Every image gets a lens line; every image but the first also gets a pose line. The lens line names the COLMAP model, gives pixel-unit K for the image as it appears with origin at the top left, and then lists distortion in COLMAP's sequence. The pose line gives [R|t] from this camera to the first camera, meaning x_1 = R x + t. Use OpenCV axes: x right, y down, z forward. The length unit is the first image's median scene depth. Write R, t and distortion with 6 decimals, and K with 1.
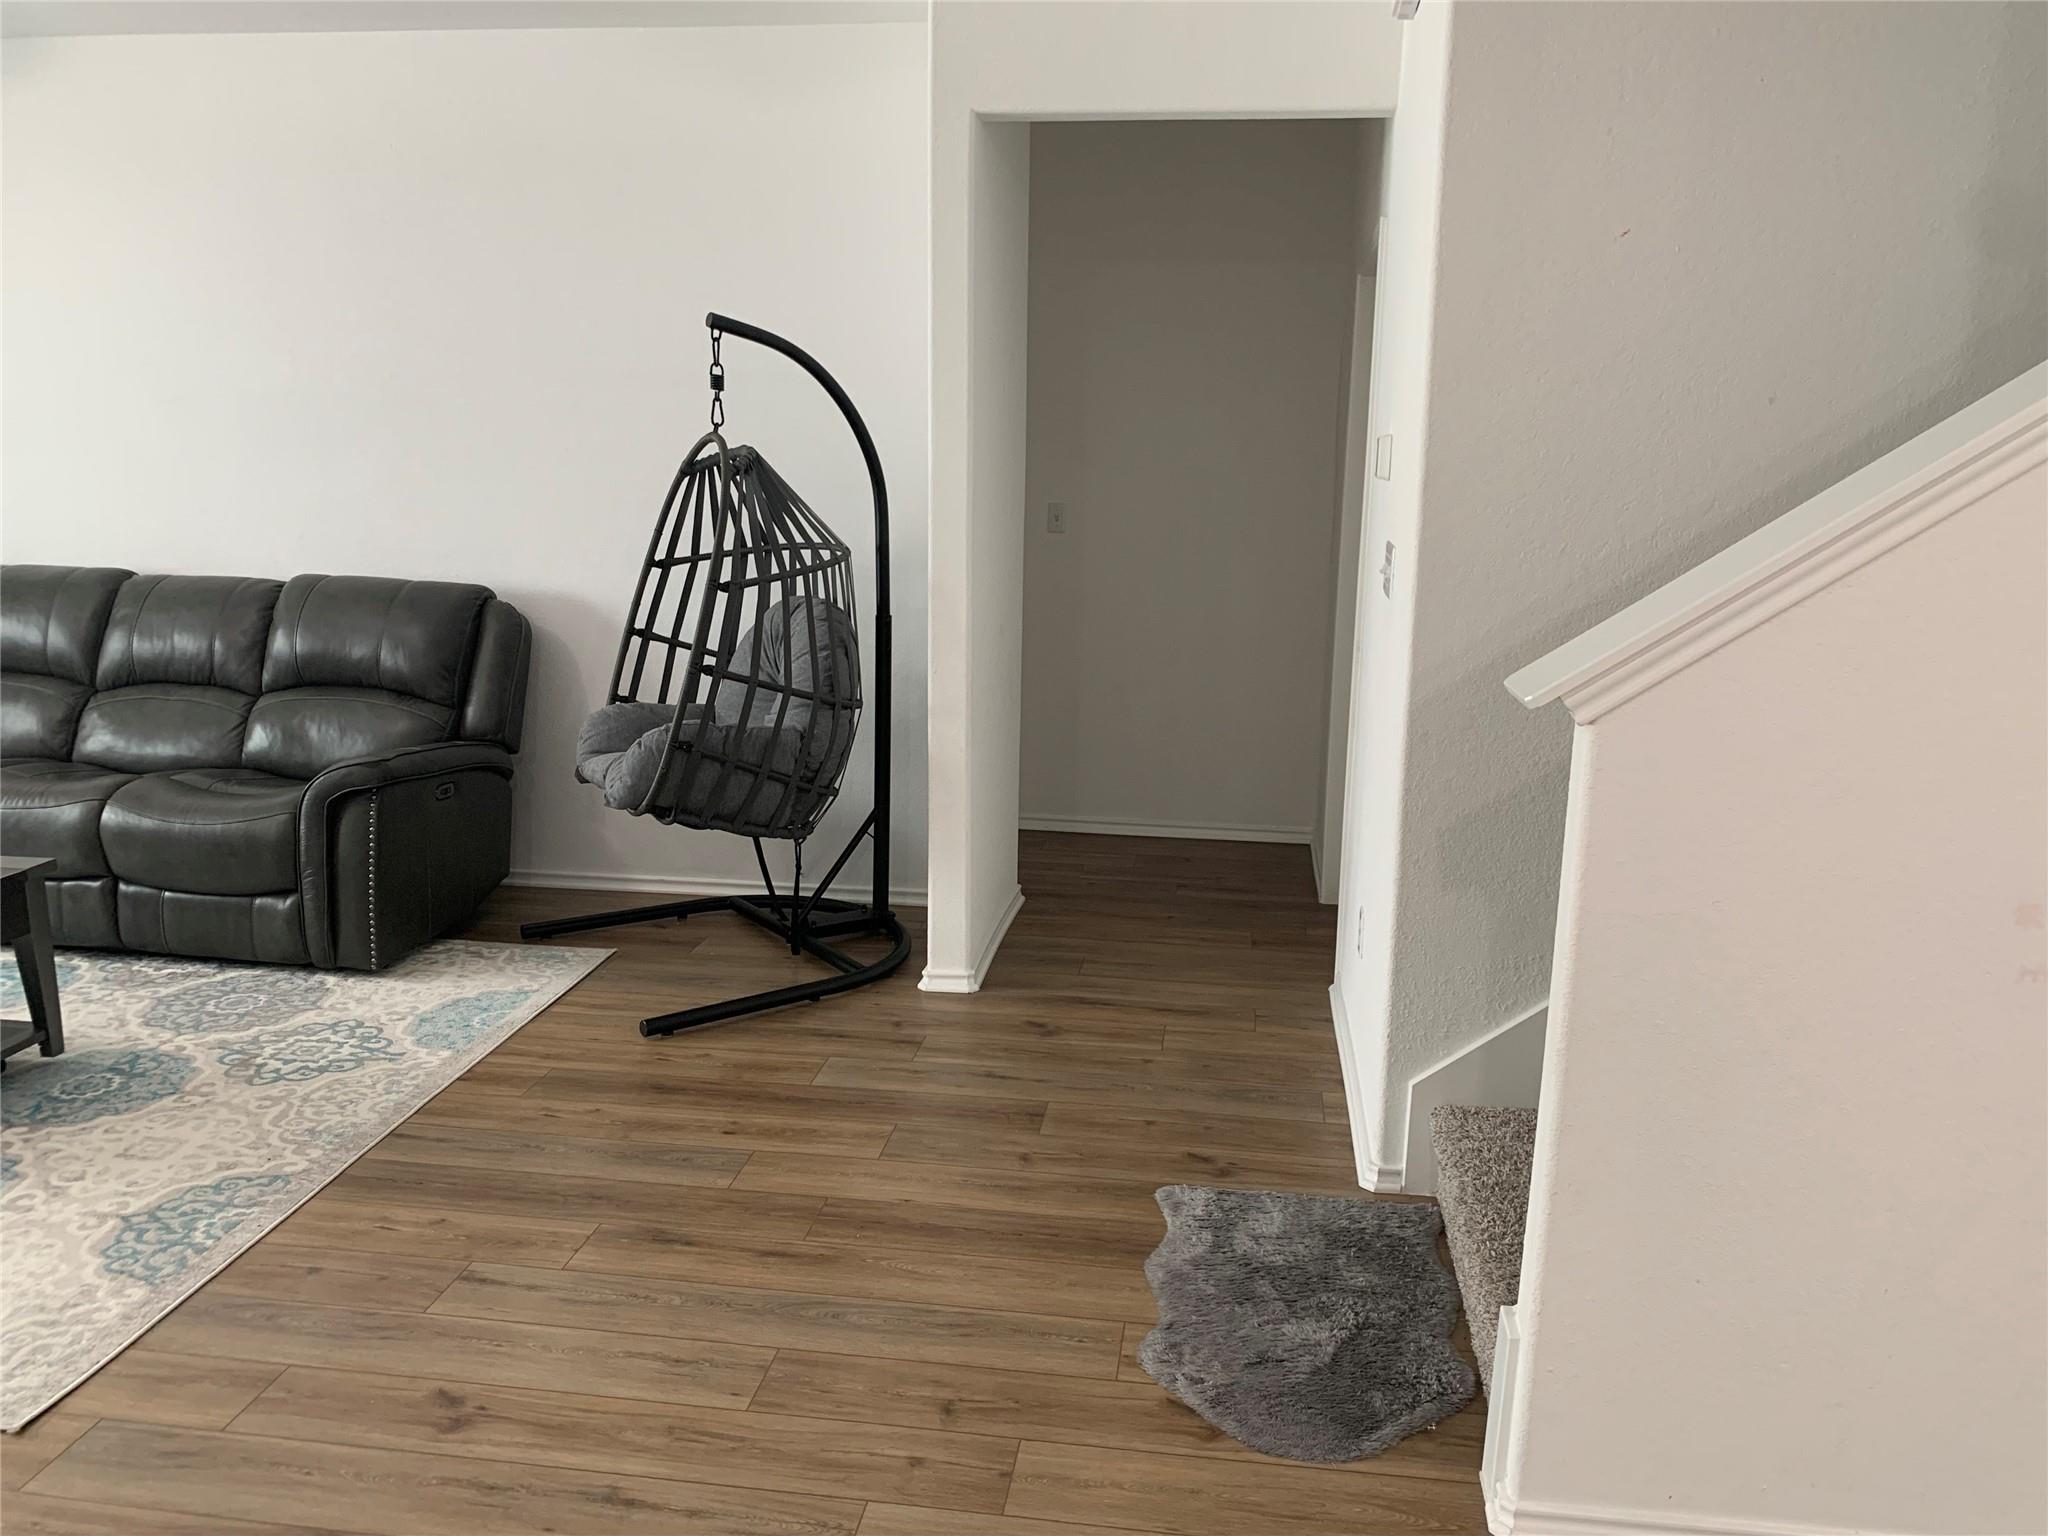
lens RADIAL K [[1575.5, 0, 1024.0], [0, 1575.5, 768.0], [0, 0, 1]] dist [0.036340, -0.027178]
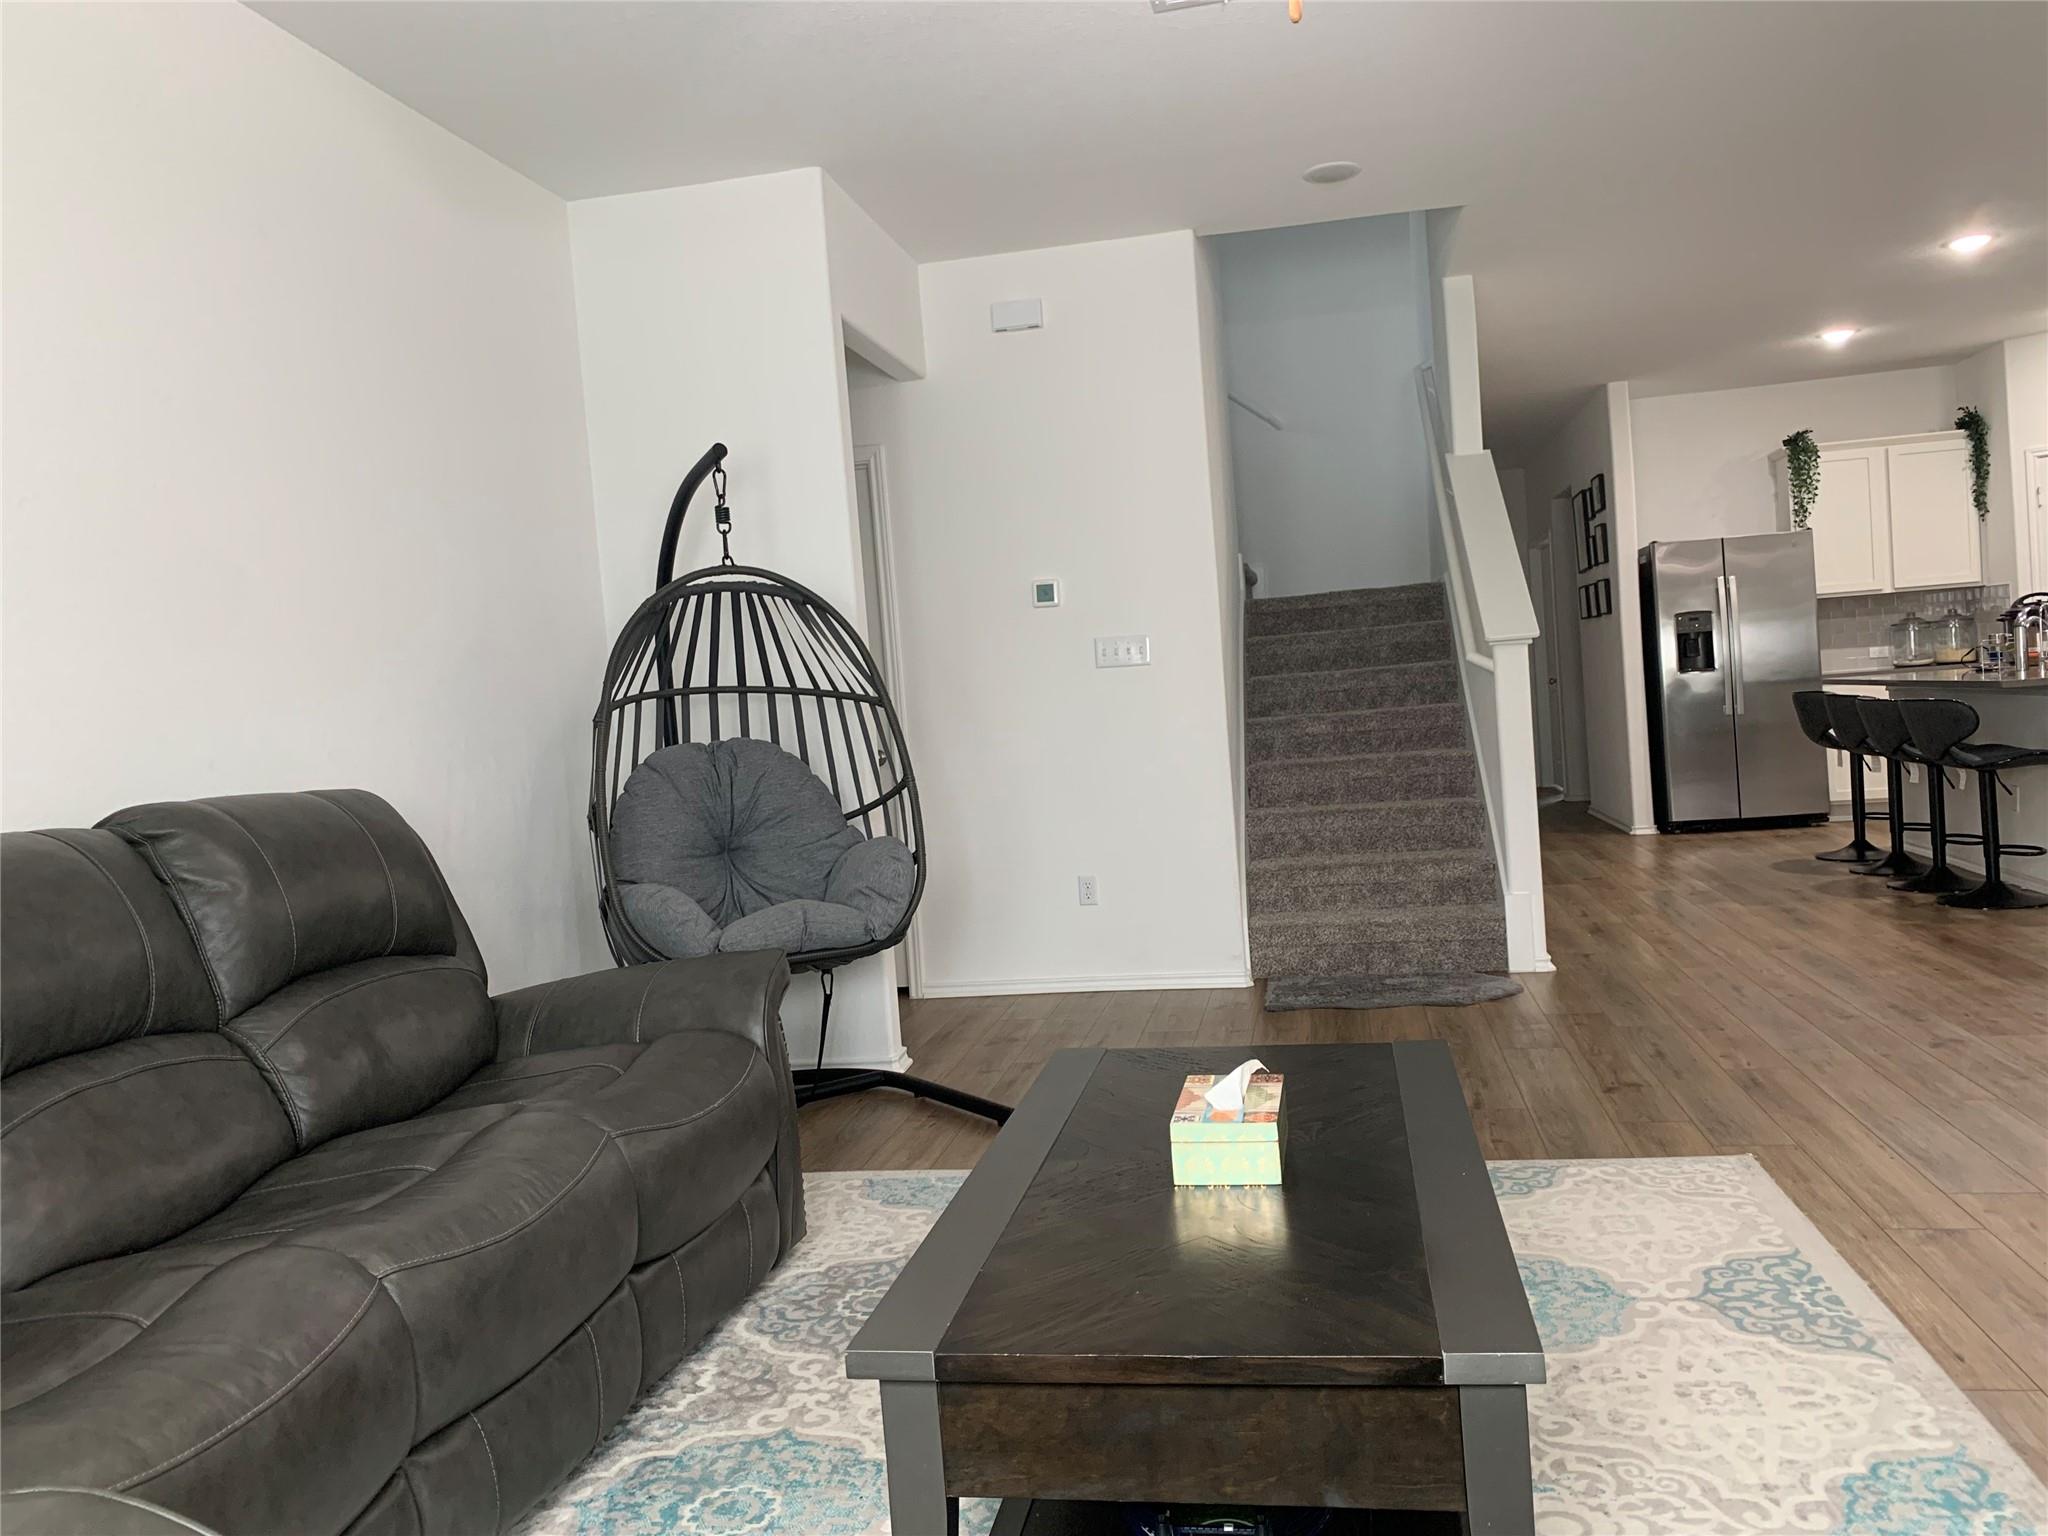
lens RADIAL K [[1575.5, 0, 1024.0], [0, 1575.5, 768.0], [0, 0, 1]] dist [0.036340, -0.027178]
pose [[0.039517, -0.071503, 0.996657, -1.124729], [0.268128, 0.961614, 0.058358, -0.098873], [-0.962572, 0.264926, 0.057172, 0.795559]]
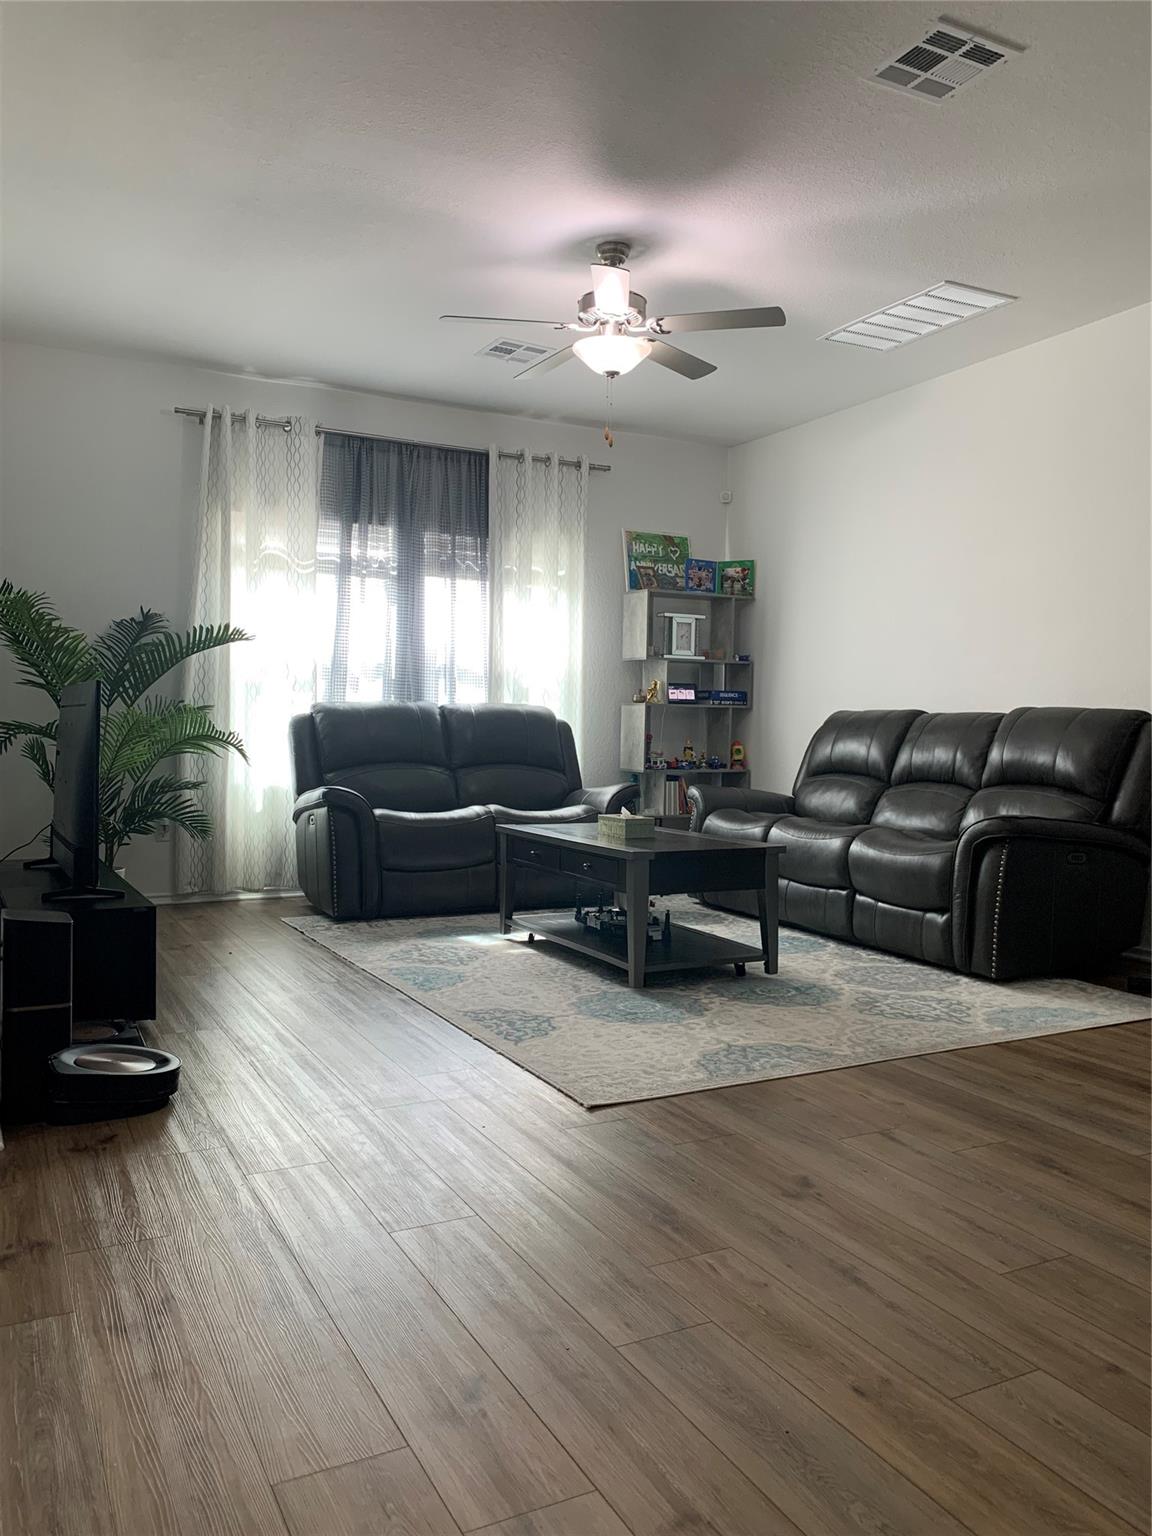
lens RADIAL K [[1160.0, 0, 576.0], [0, 1160.0, 768.0], [0, 0, 1]] dist [0.022714, -0.004879]
pose [[0.583896, 0.019418, -0.811596, 0.168004], [-0.166102, 0.981423, -0.096020, 0.106676], [0.794654, 0.190873, 0.576274, 0.135361]]
